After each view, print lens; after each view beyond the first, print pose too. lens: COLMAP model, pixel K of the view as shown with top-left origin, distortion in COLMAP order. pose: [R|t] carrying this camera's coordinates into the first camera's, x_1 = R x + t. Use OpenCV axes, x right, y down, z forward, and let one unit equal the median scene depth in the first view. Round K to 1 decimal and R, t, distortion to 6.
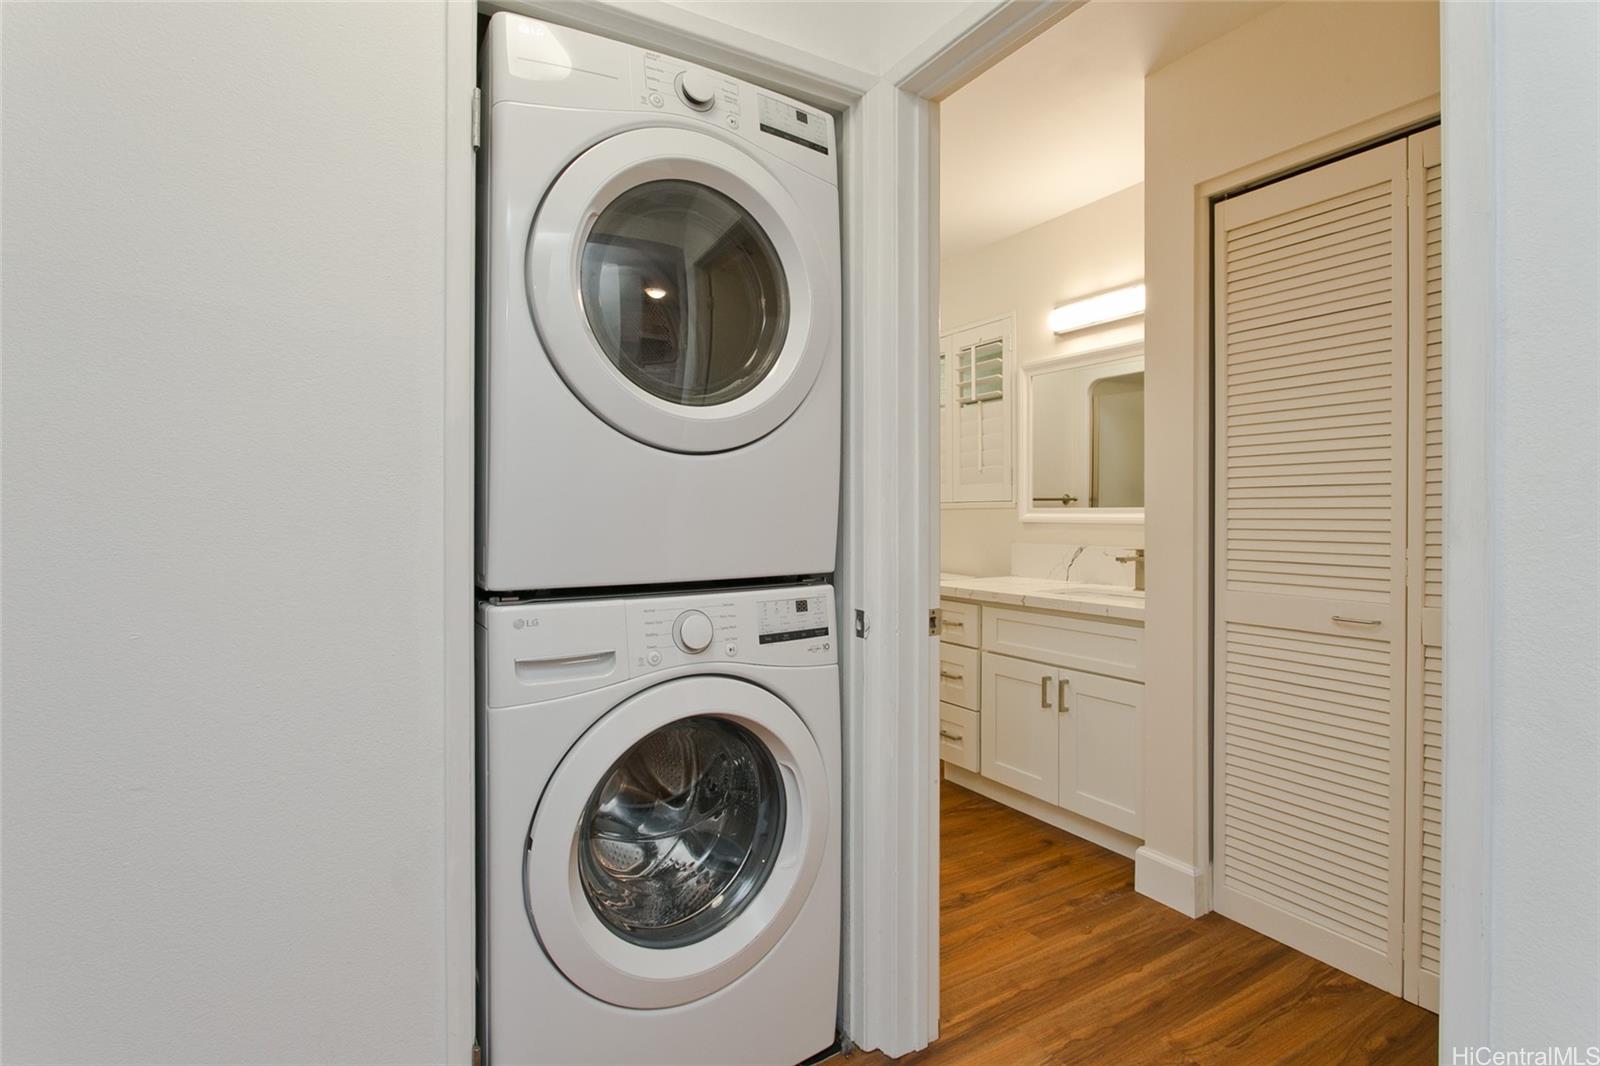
lens RADIAL K [[771.8, 0, 800.6], [0, 771.8, 531.7], [0, 0, 1]] dist [-0.004529, -0.000722]
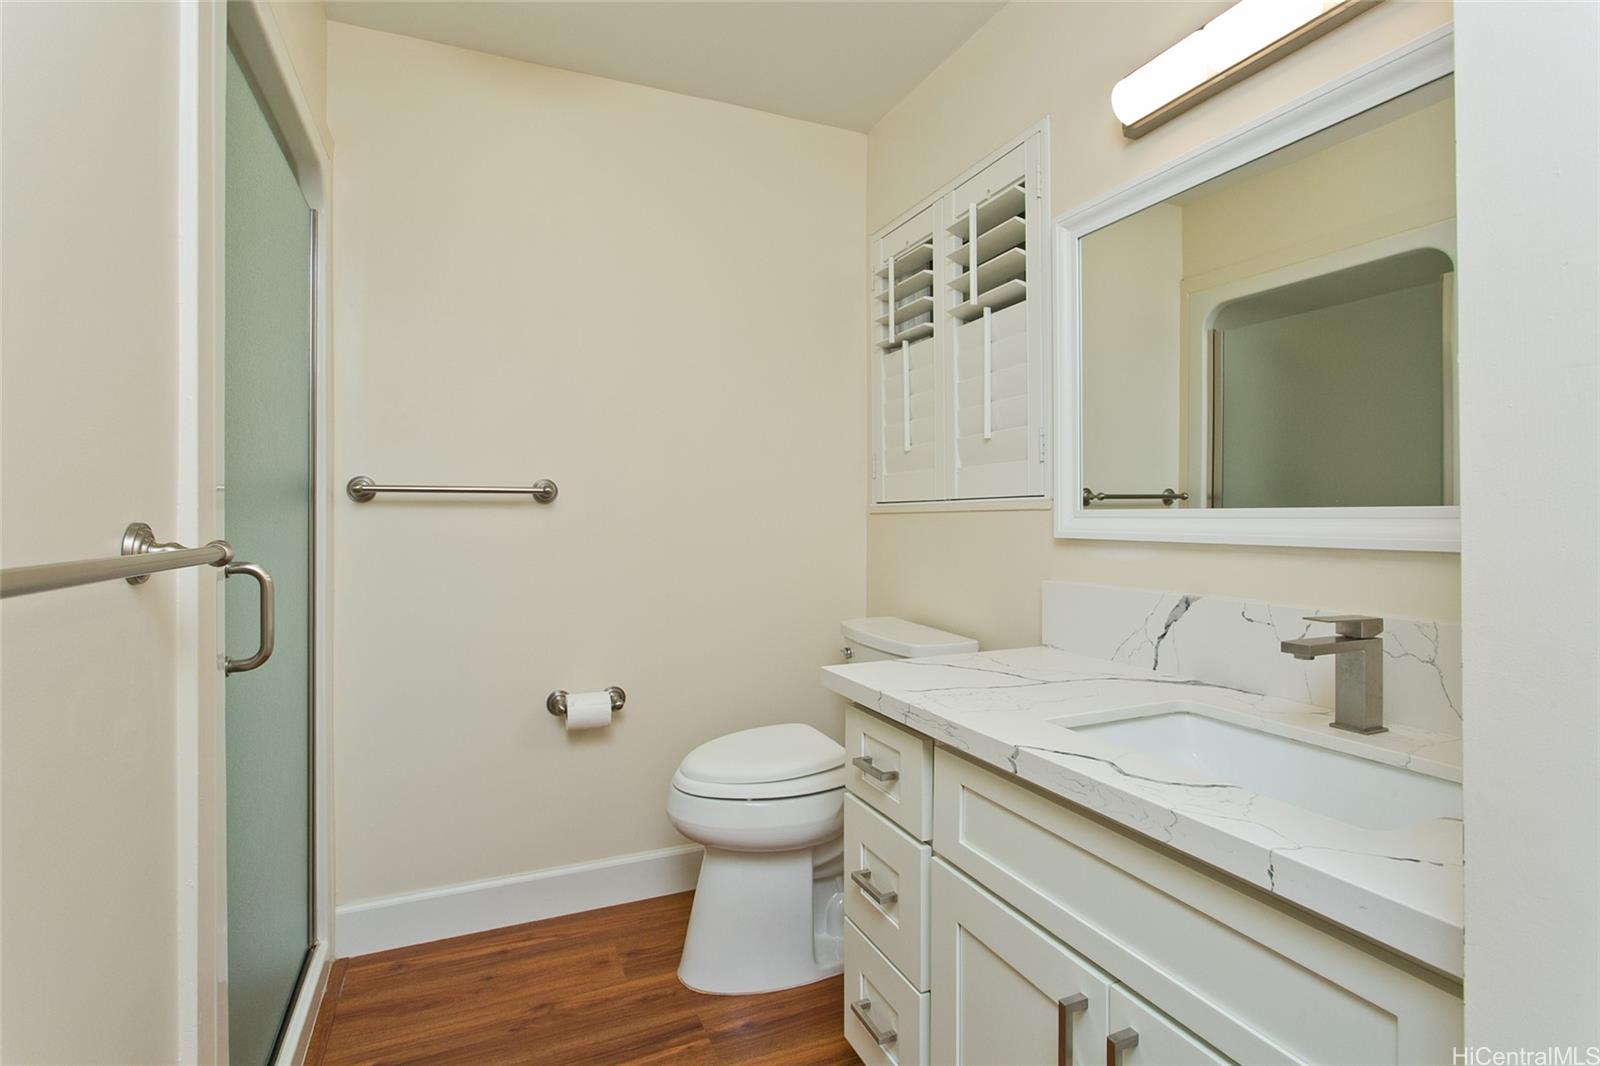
lens RADIAL K [[771.8, 0, 798.5], [0, 771.8, 522.6], [0, 0, 1]] dist [-0.004529, -0.000722]
pose [[0.991315, -0.000868, -0.131506, 0.182515], [-0.001159, 0.999882, -0.015335, -0.015113], [0.131504, 0.015355, 0.991197, 0.483471]]
